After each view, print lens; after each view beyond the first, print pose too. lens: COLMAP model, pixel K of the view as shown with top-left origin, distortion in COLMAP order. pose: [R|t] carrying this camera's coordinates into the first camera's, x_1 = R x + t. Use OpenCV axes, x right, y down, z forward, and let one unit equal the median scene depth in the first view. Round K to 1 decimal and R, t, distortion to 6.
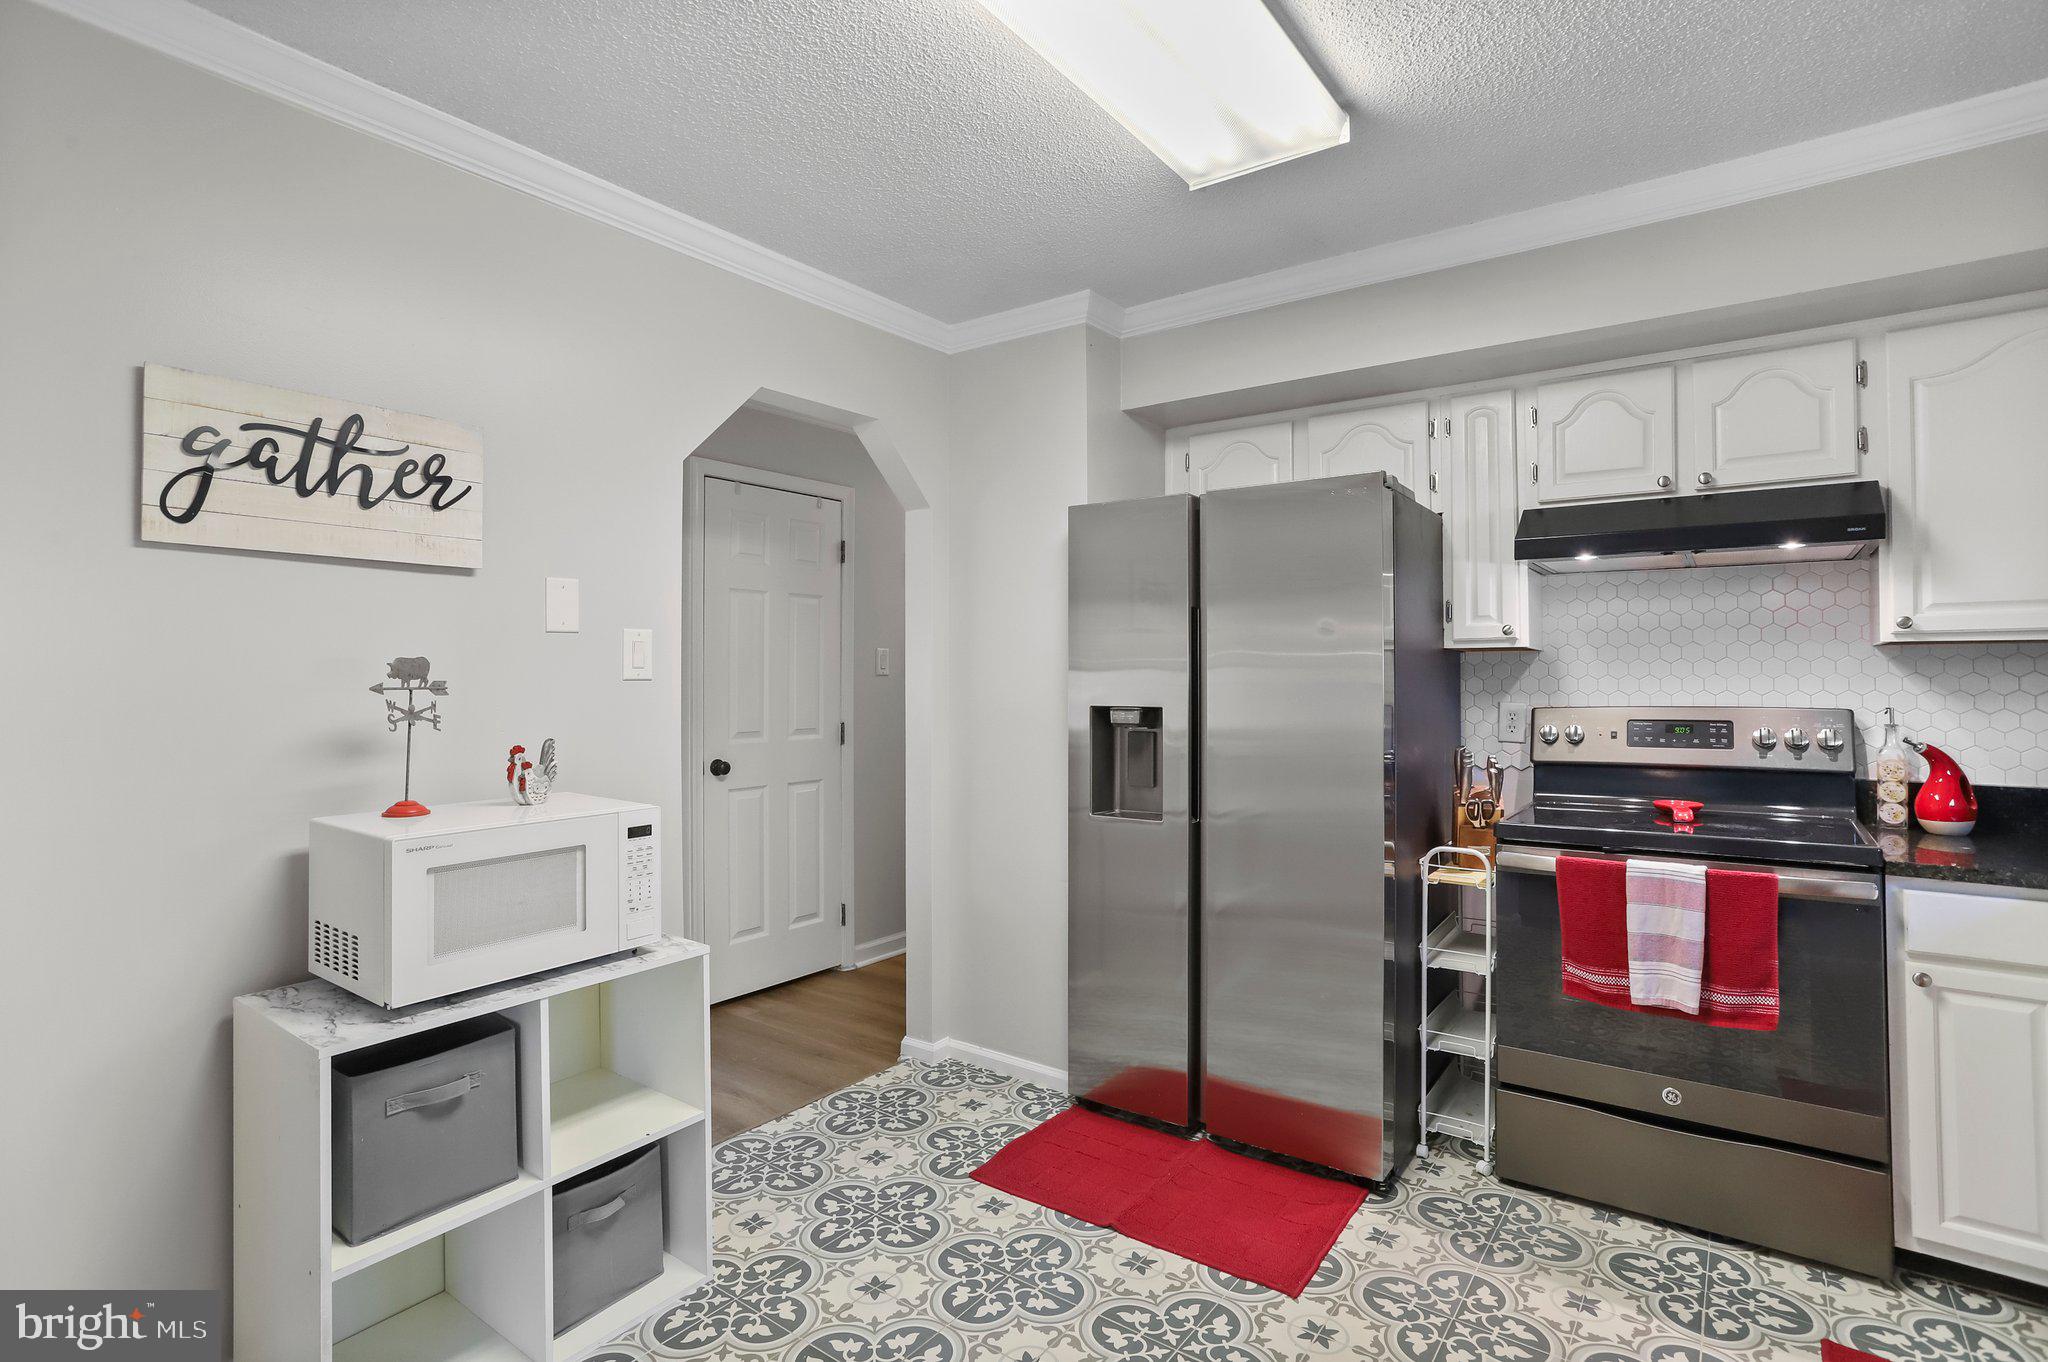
lens RADIAL K [[989.7, 0, 1017.7], [0, 989.7, 661.1], [0, 0, 1]] dist [-0.029809, 0.013548]
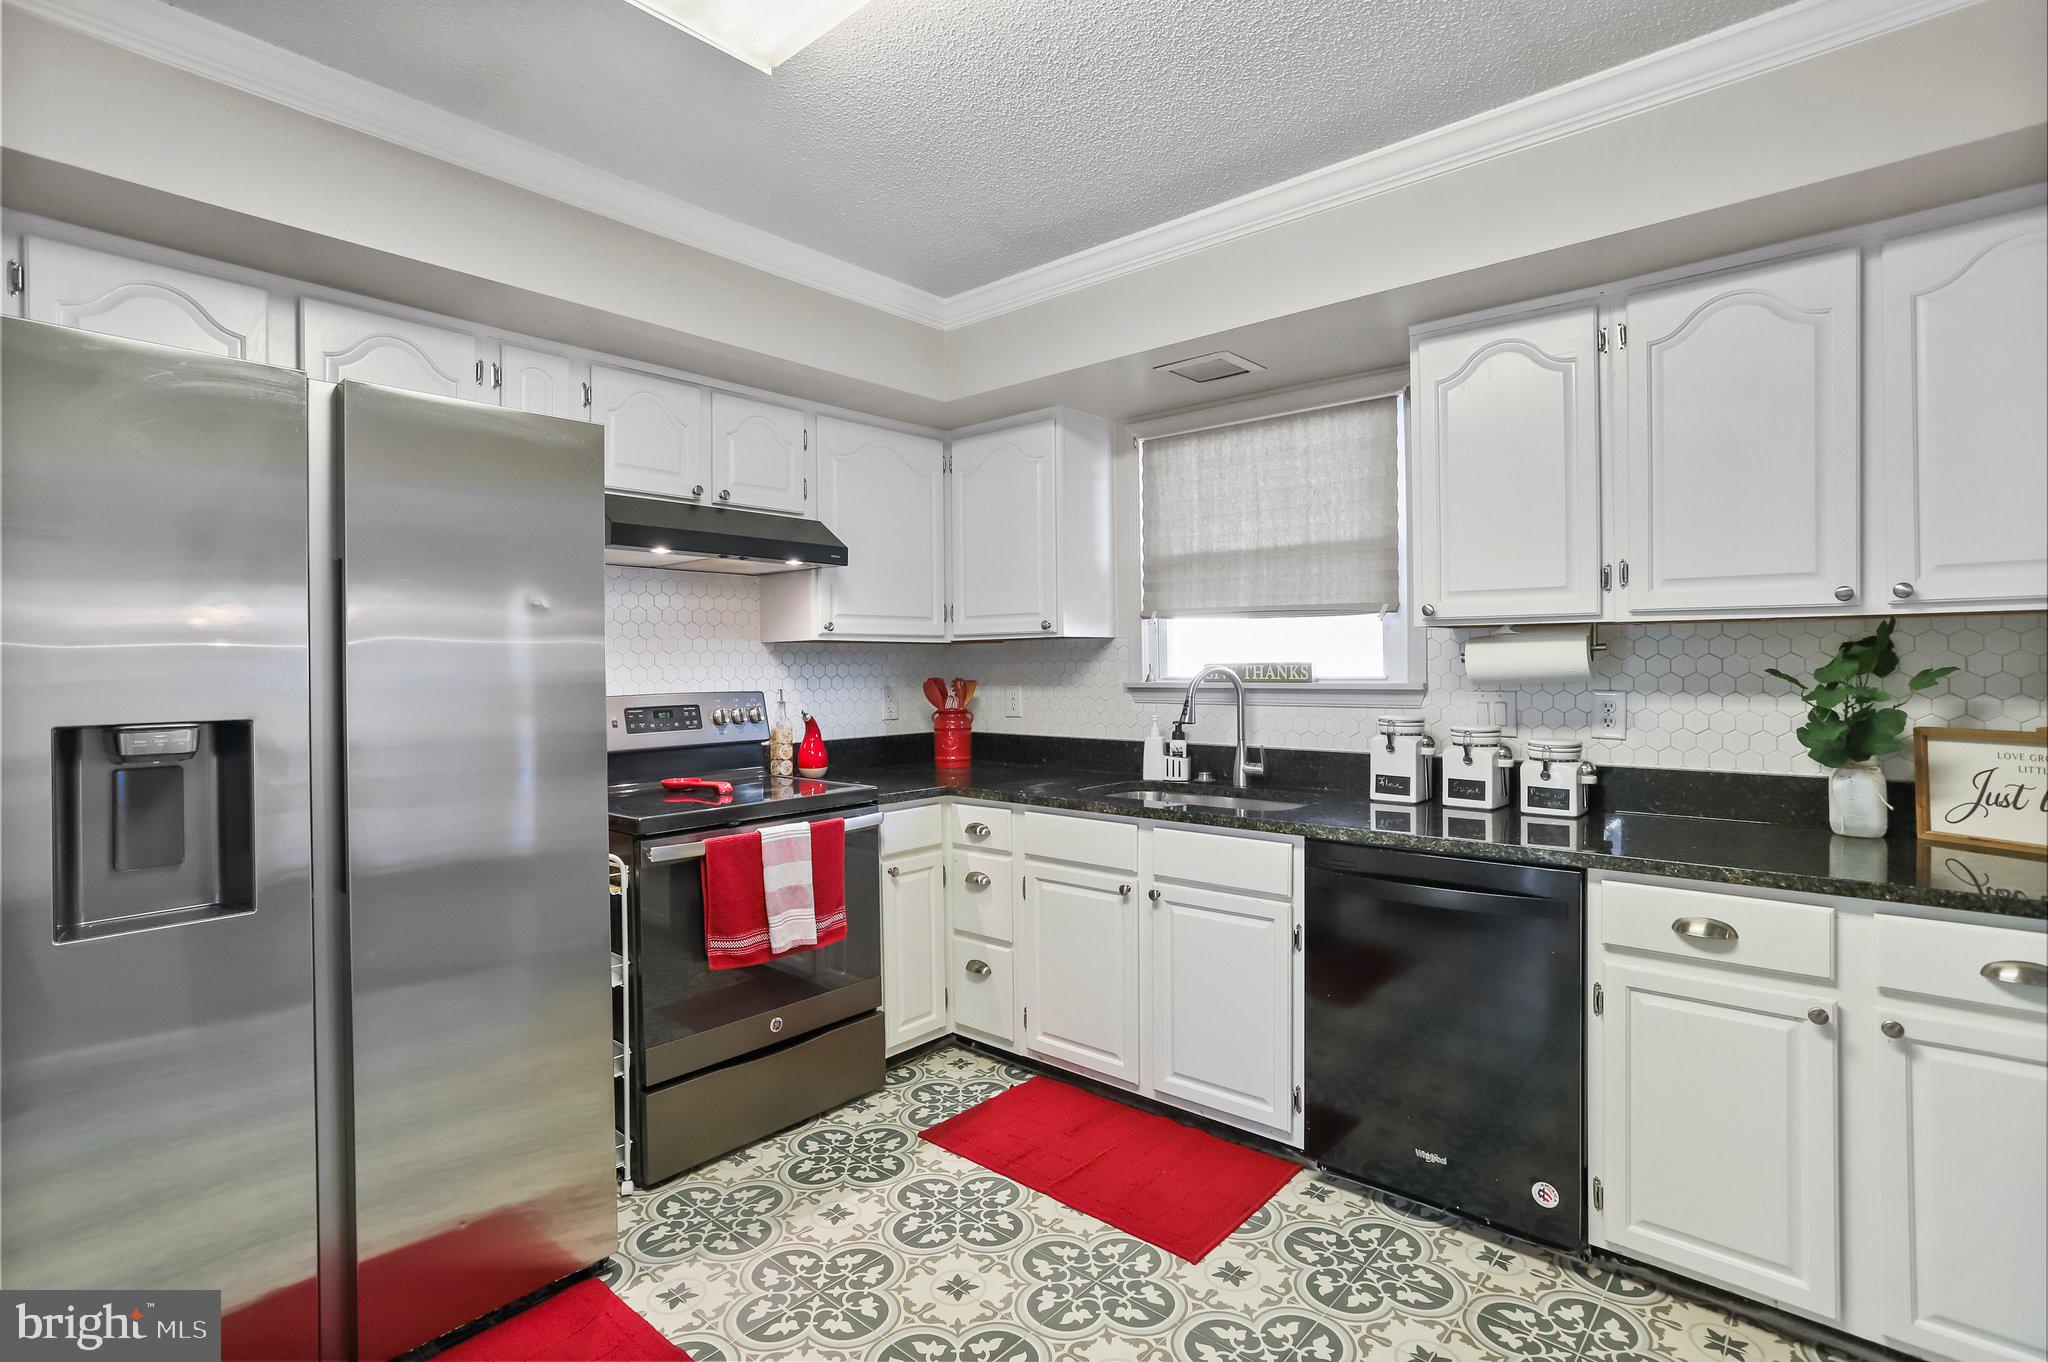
lens RADIAL K [[989.7, 0, 1022.9], [0, 989.7, 672.7], [0, 0, 1]] dist [-0.029809, 0.013548]
pose [[0.085072, -0.006326, 0.996355, -0.459413], [-0.006372, 0.999956, 0.006893, 0.014227], [-0.996354, -0.006935, 0.085028, 0.585606]]
